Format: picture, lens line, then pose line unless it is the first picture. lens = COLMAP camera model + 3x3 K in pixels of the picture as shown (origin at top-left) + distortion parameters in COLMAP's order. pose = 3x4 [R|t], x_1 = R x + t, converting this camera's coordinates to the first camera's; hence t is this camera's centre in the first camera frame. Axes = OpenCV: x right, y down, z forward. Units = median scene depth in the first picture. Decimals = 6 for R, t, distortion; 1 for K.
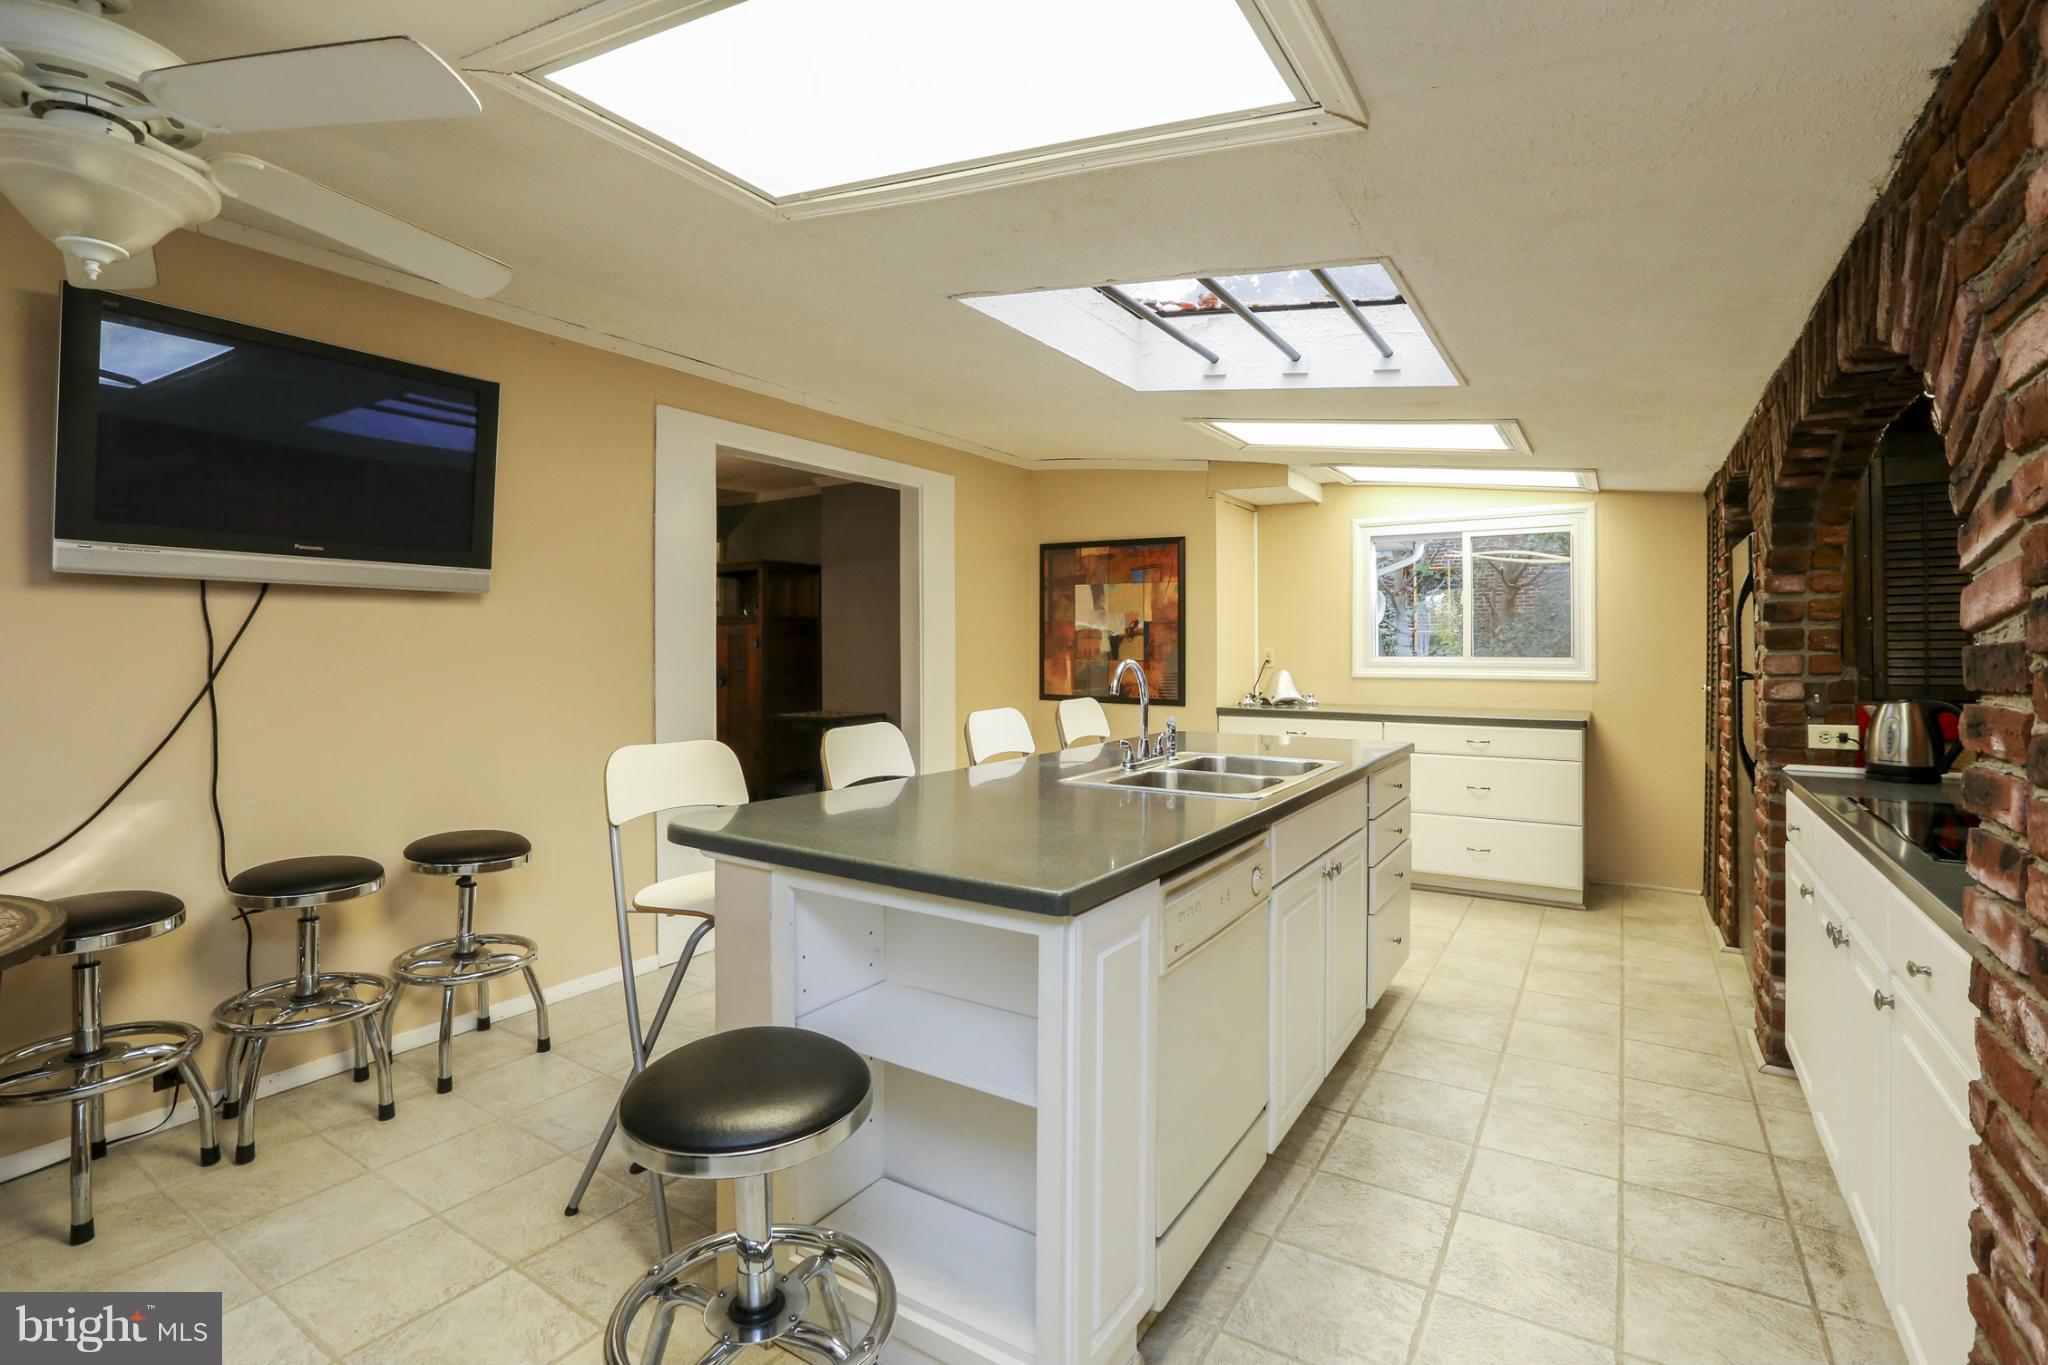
lens RADIAL K [[936.6, 0, 1013.1], [0, 936.6, 674.0], [0, 0, 1]] dist [-0.040471, 0.000667]
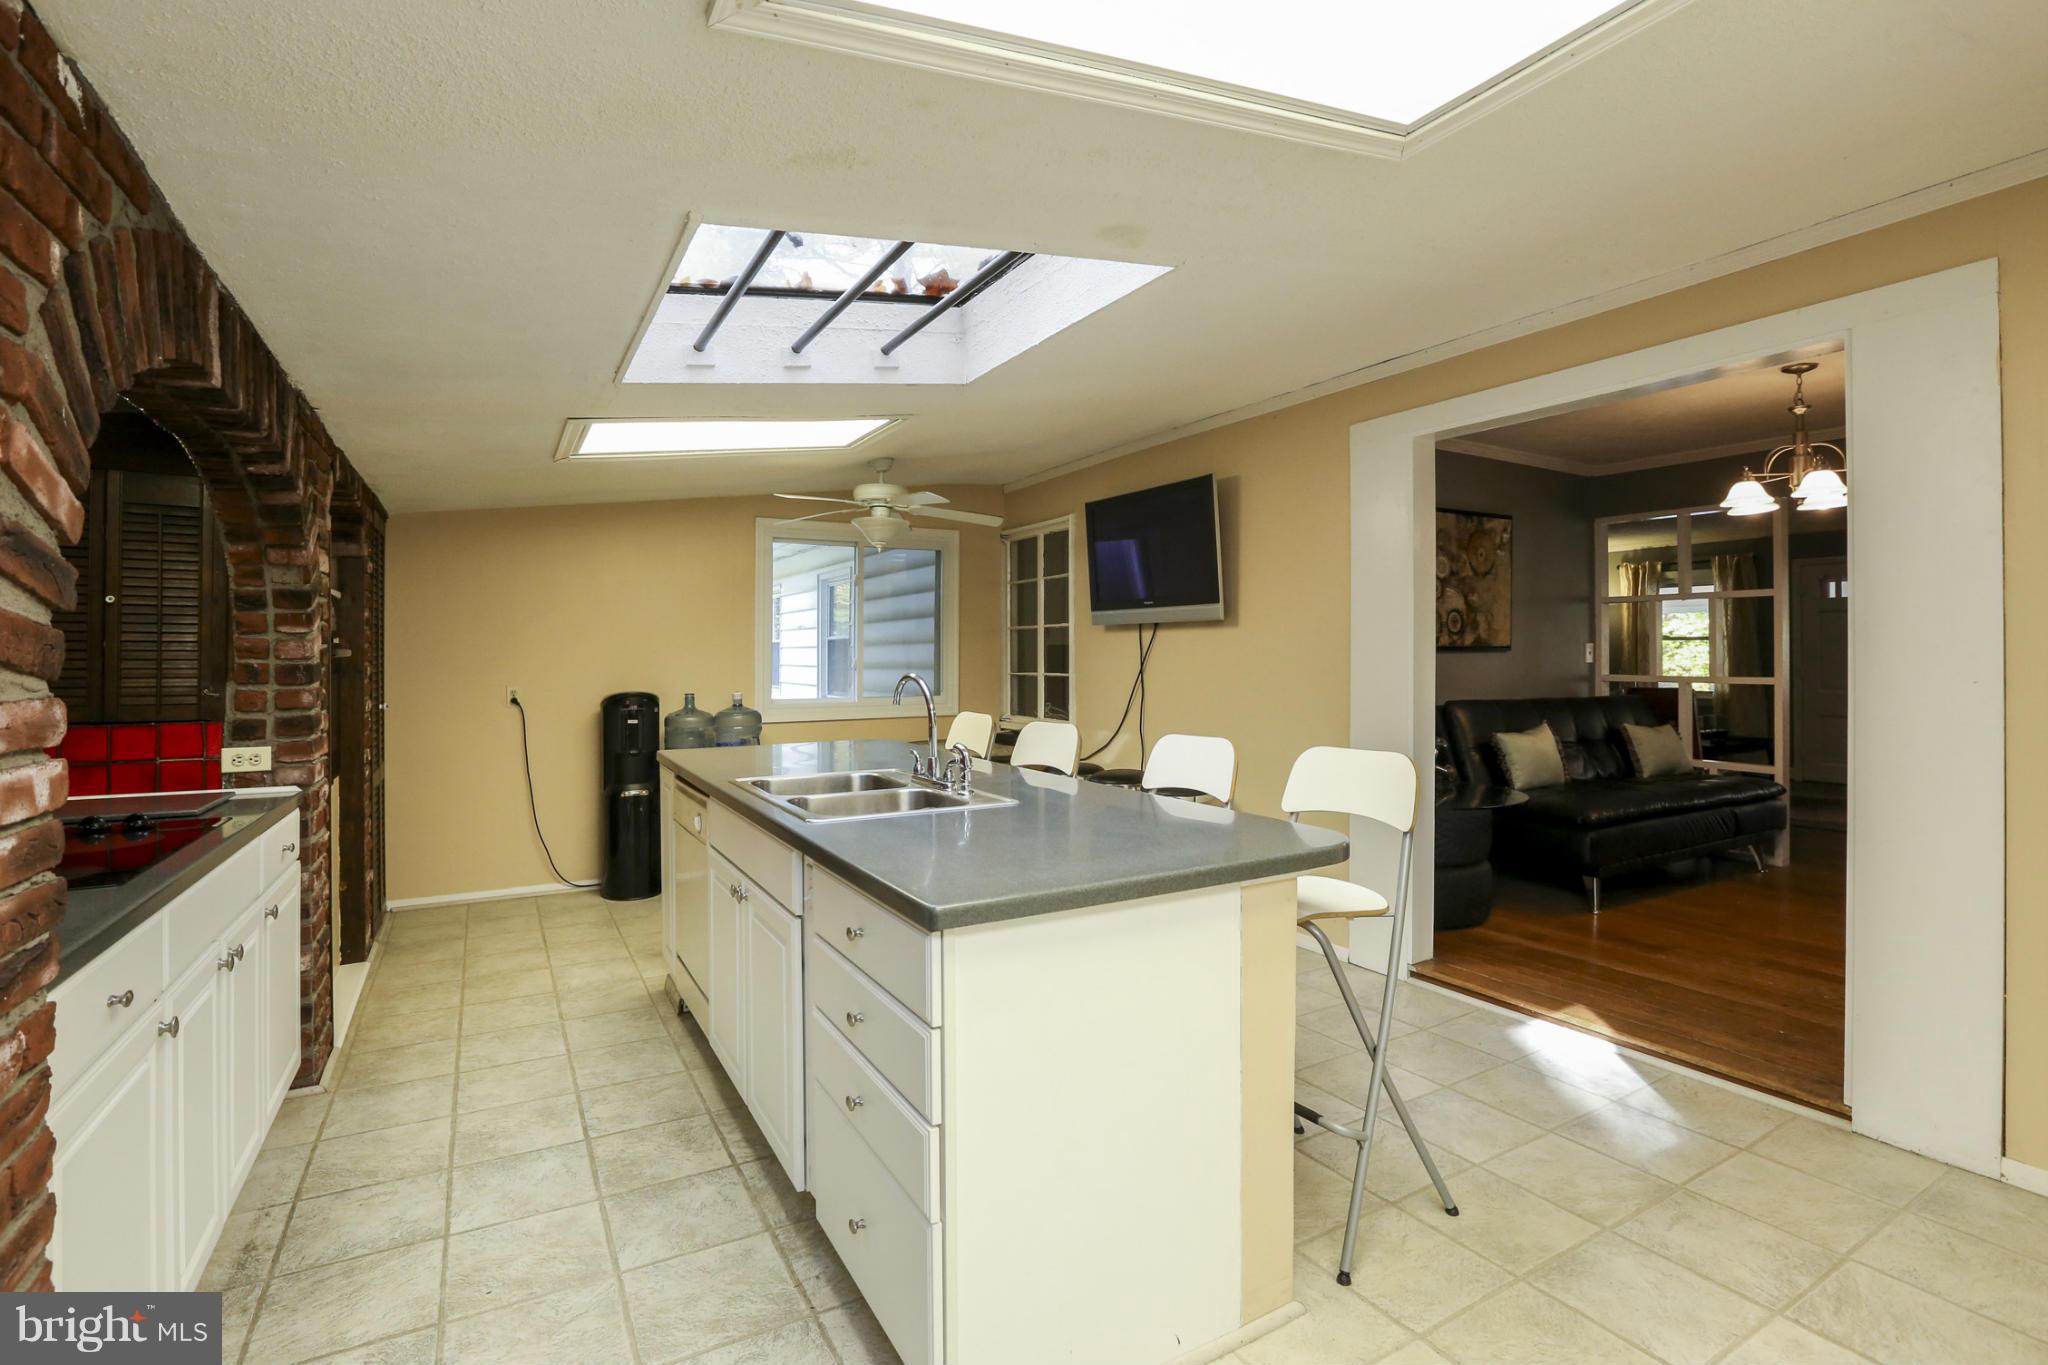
lens RADIAL K [[936.6, 0, 1013.1], [0, 936.6, 674.0], [0, 0, 1]] dist [-0.040471, 0.000667]
pose [[-0.459542, 0.017602, -0.887982, 1.126272], [-0.004598, 0.999743, 0.022197, -0.039623], [0.888144, 0.014283, -0.459343, 1.788916]]
